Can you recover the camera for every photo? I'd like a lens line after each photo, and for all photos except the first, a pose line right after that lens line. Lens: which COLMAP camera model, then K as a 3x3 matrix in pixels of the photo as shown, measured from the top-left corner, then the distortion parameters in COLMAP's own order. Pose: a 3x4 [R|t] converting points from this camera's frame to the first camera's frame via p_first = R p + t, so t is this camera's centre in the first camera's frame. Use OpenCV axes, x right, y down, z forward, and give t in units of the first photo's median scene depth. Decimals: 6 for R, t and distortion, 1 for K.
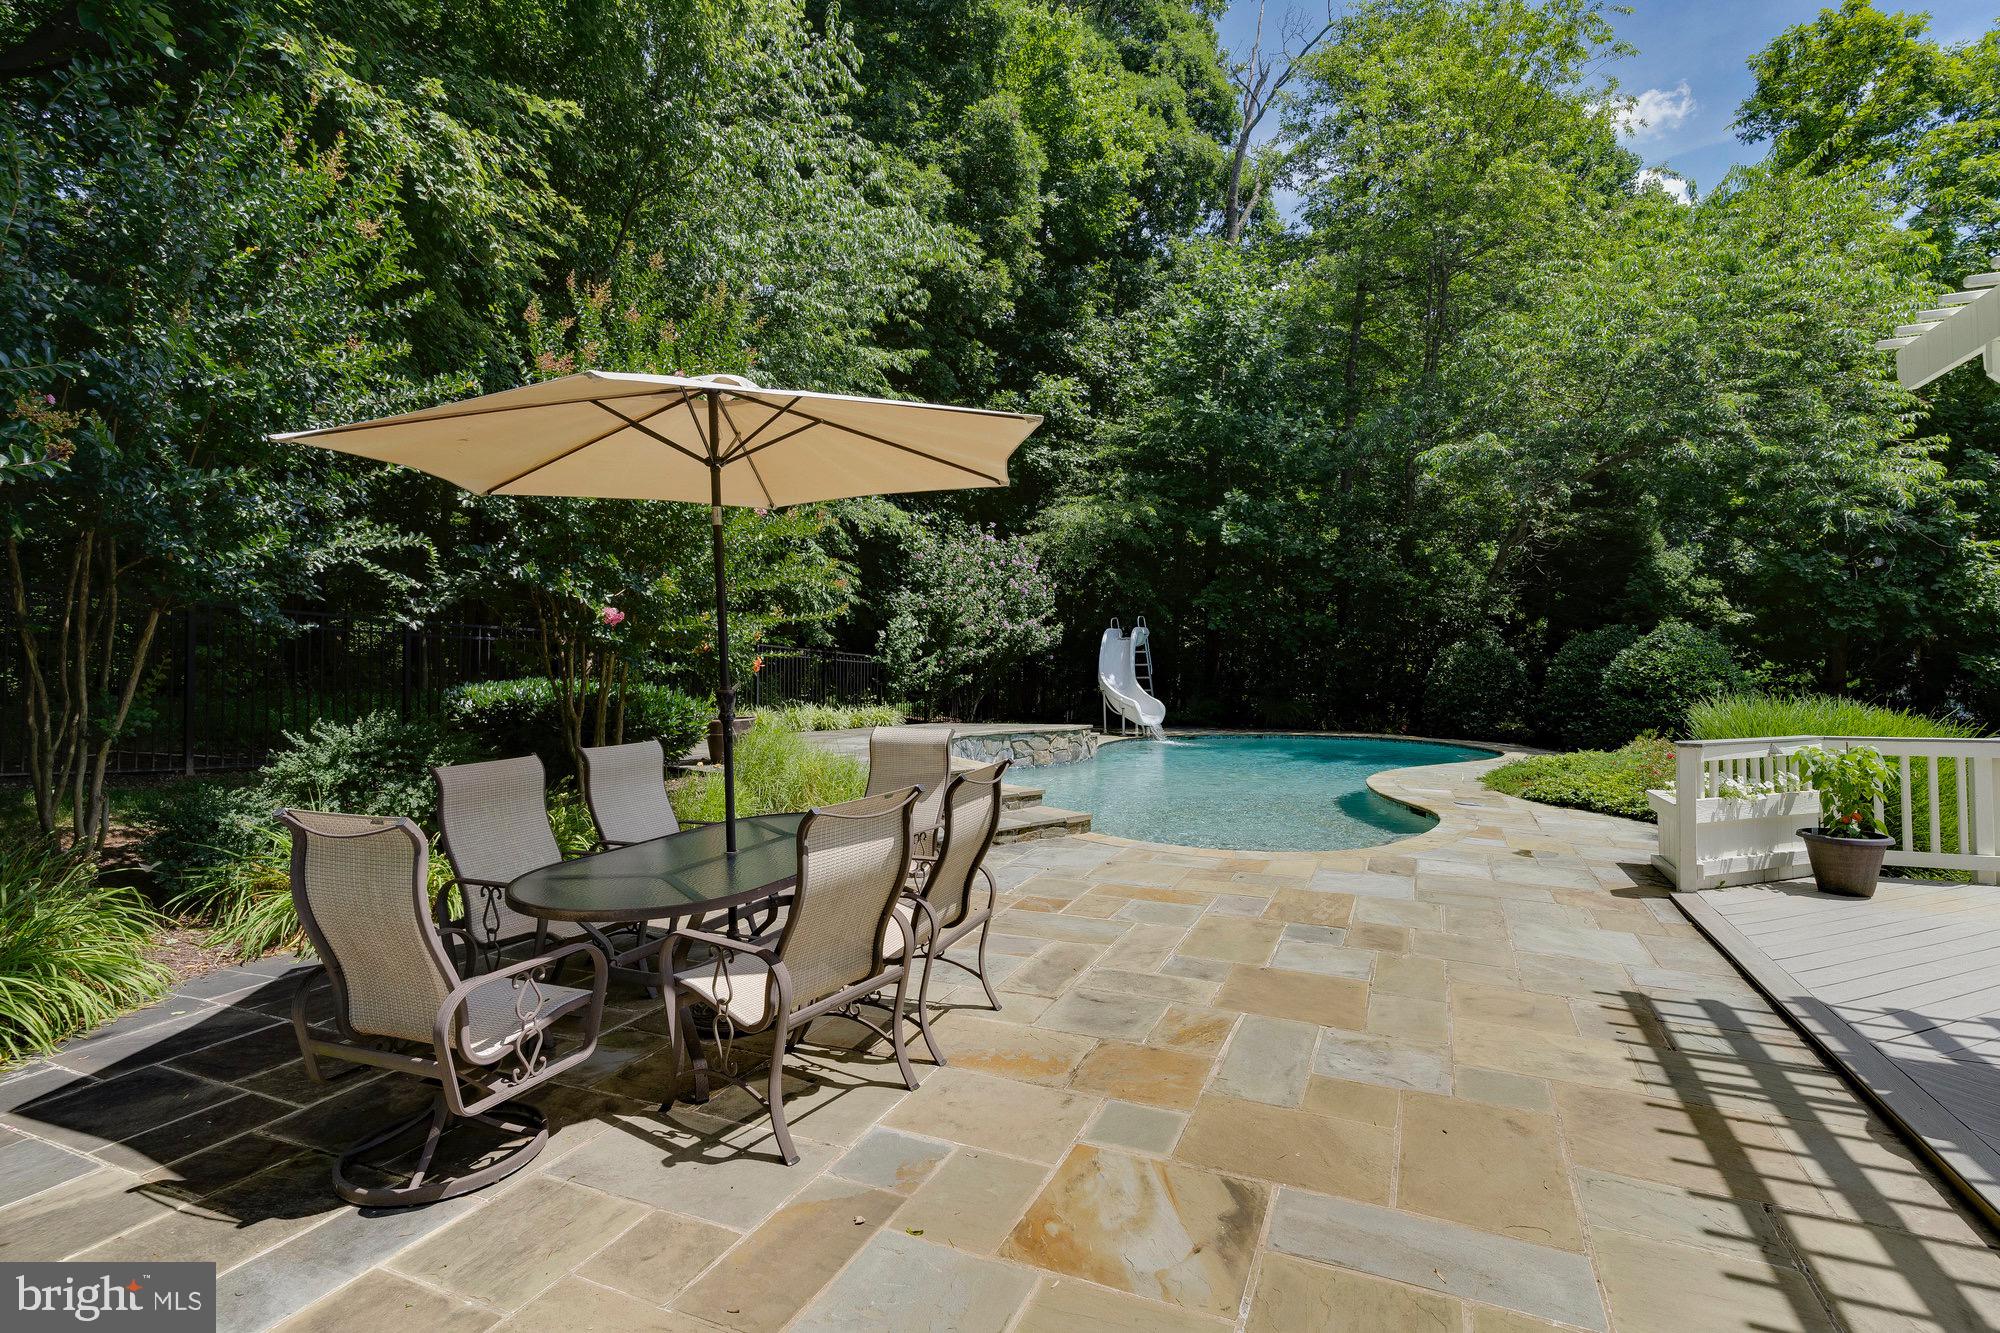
lens RADIAL K [[970.7, 0, 1000.0], [0, 970.7, 666.5], [0, 0, 1]] dist [0.004594, 0.000569]
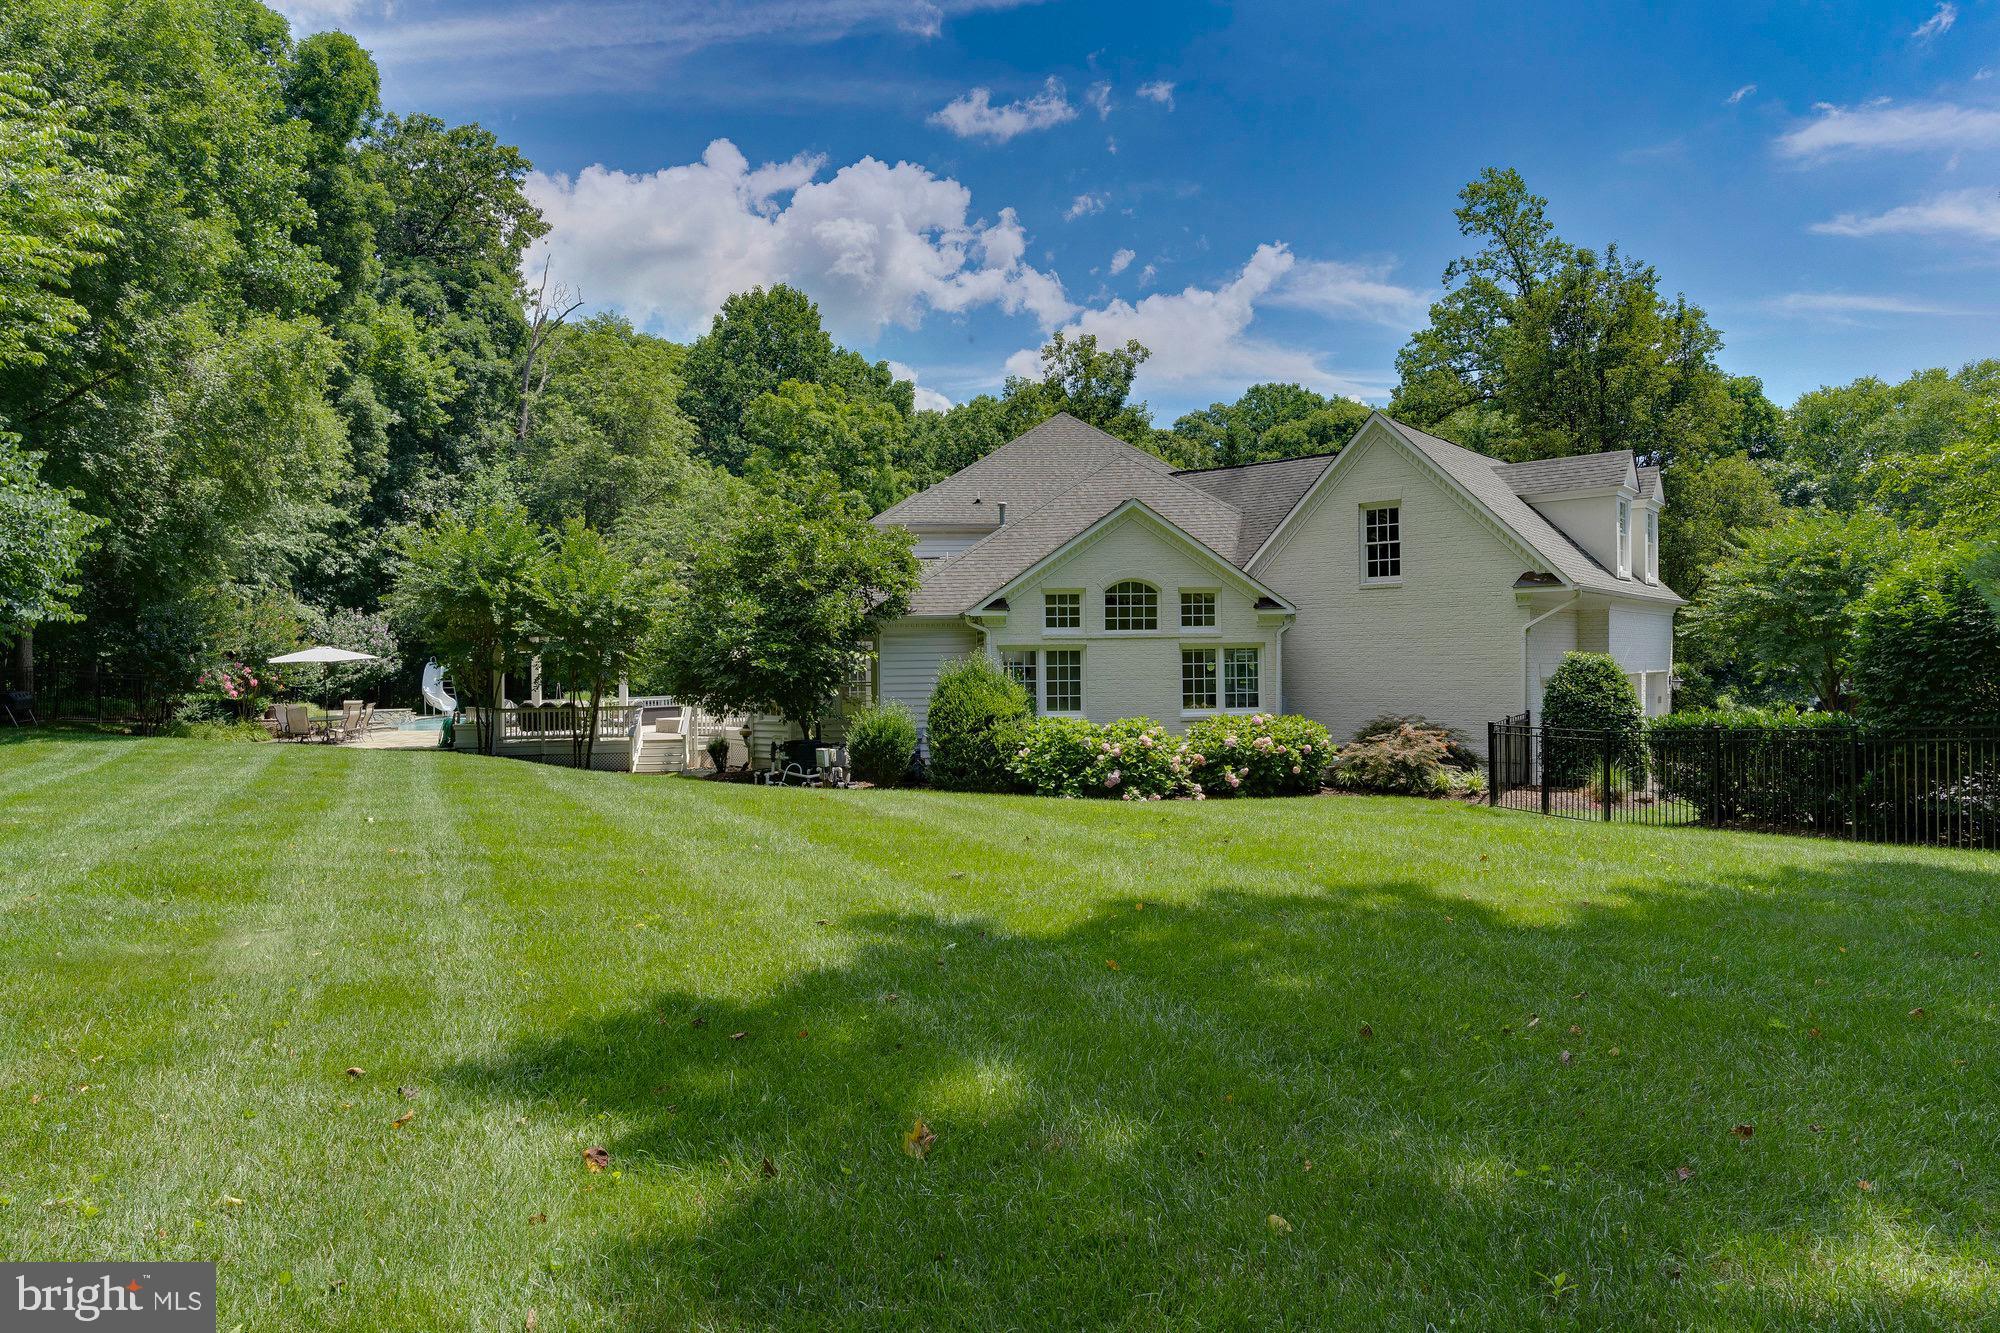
lens RADIAL K [[1126.6, 0, 973.3], [0, 1126.6, 672.0], [0, 0, 1]] dist [0.004963, 0.000680]
pose [[0.877047, -0.010834, 0.480283, -0.017220], [0.011348, 0.999934, 0.001833, -0.013311], [-0.480271, 0.003843, 0.877112, -1.530037]]
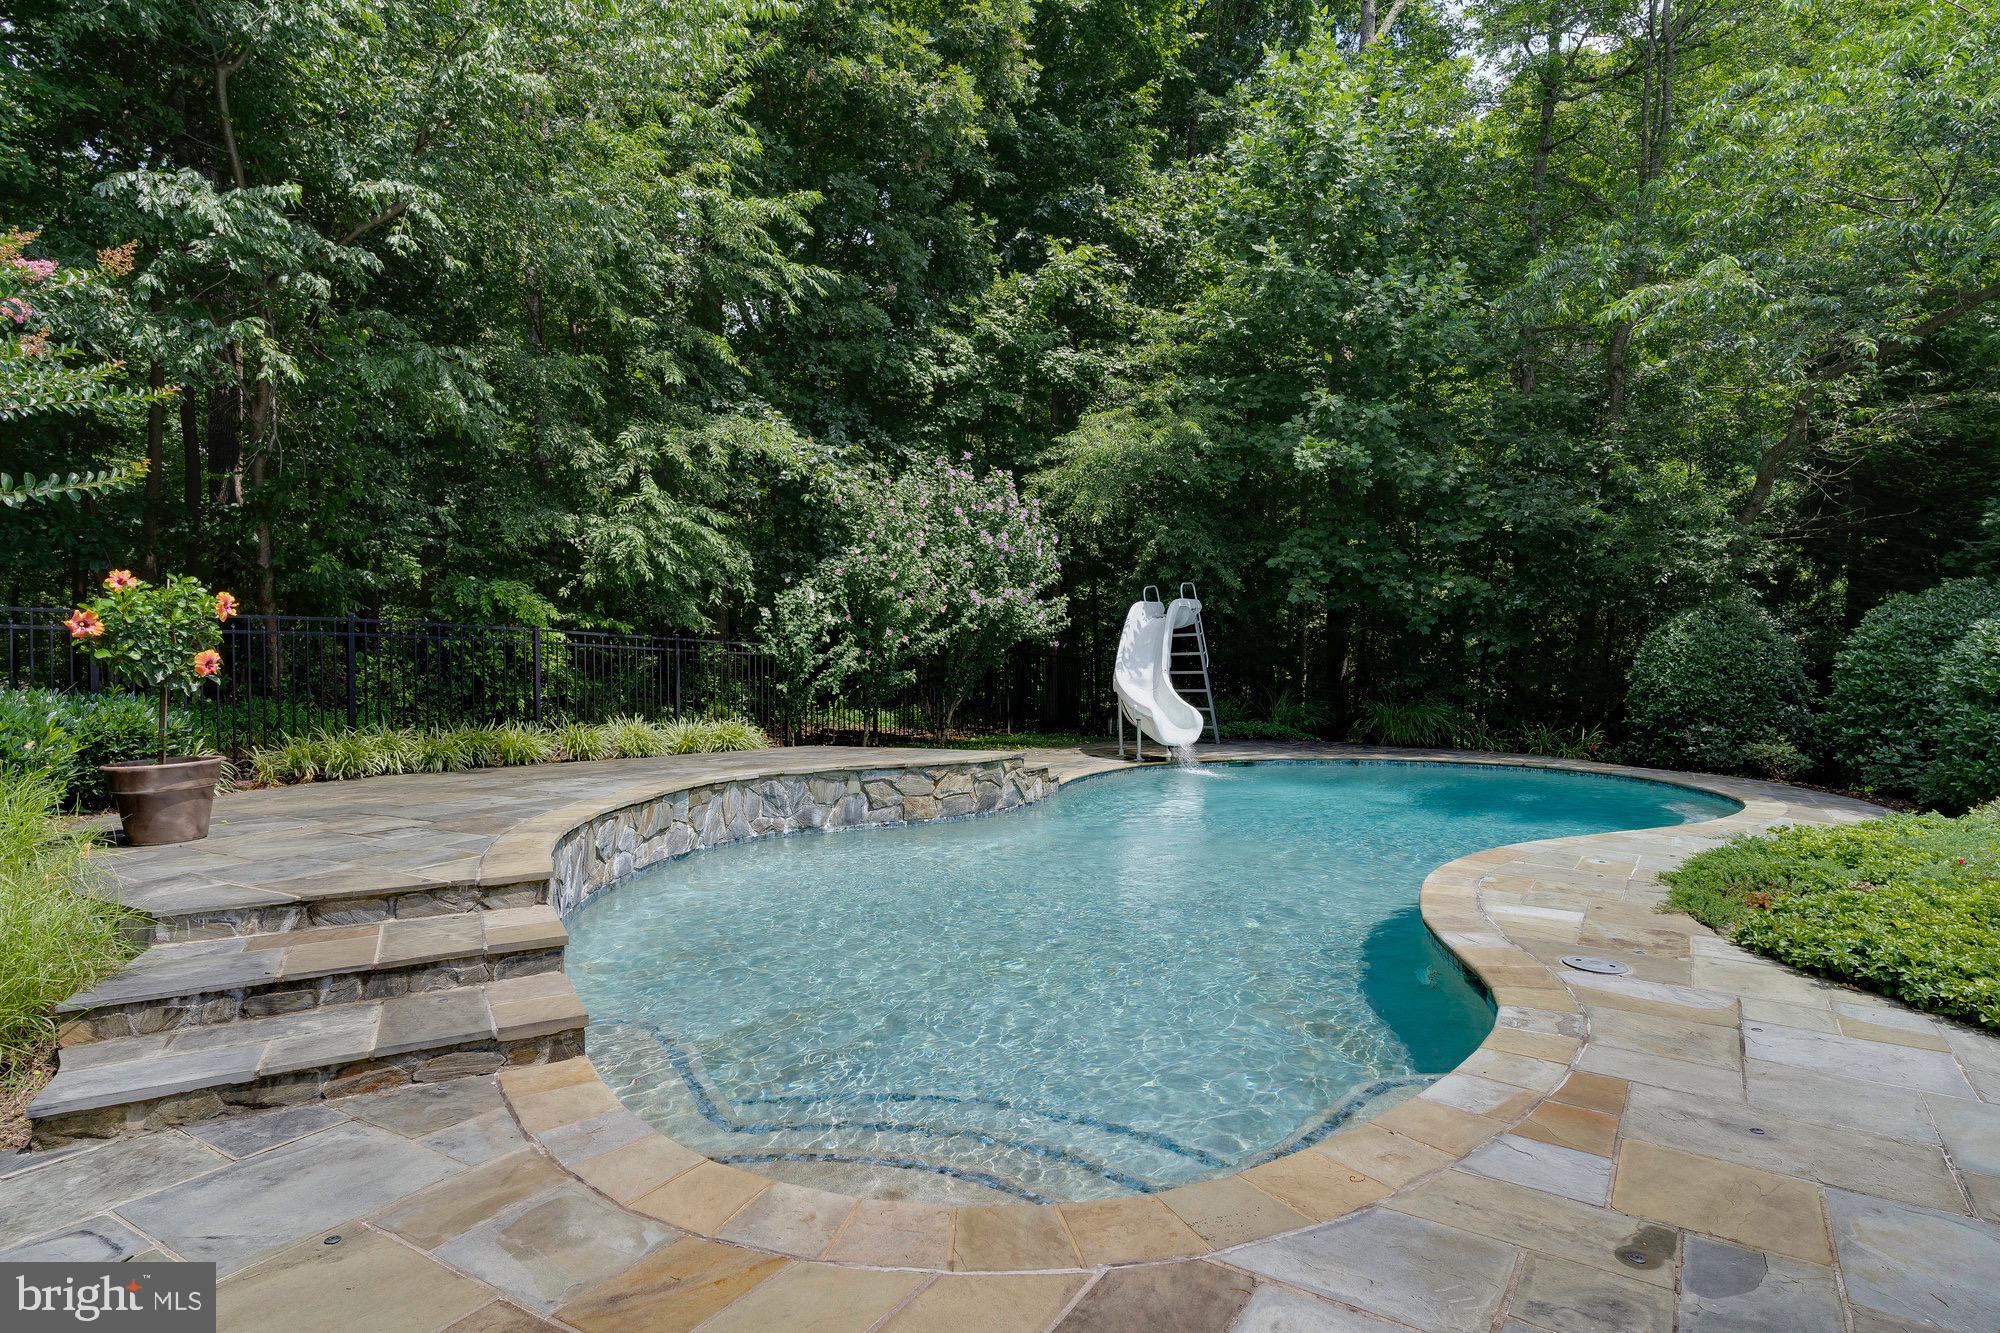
lens RADIAL K [[1126.6, 0, 973.3], [0, 1126.6, 672.0], [0, 0, 1]] dist [0.004963, 0.000680]
pose [[0.987967, -0.004681, -0.154592, 0.122272], [0.007025, 0.999868, 0.014619, -0.001661], [0.154503, -0.015529, 0.987870, 0.194192]]
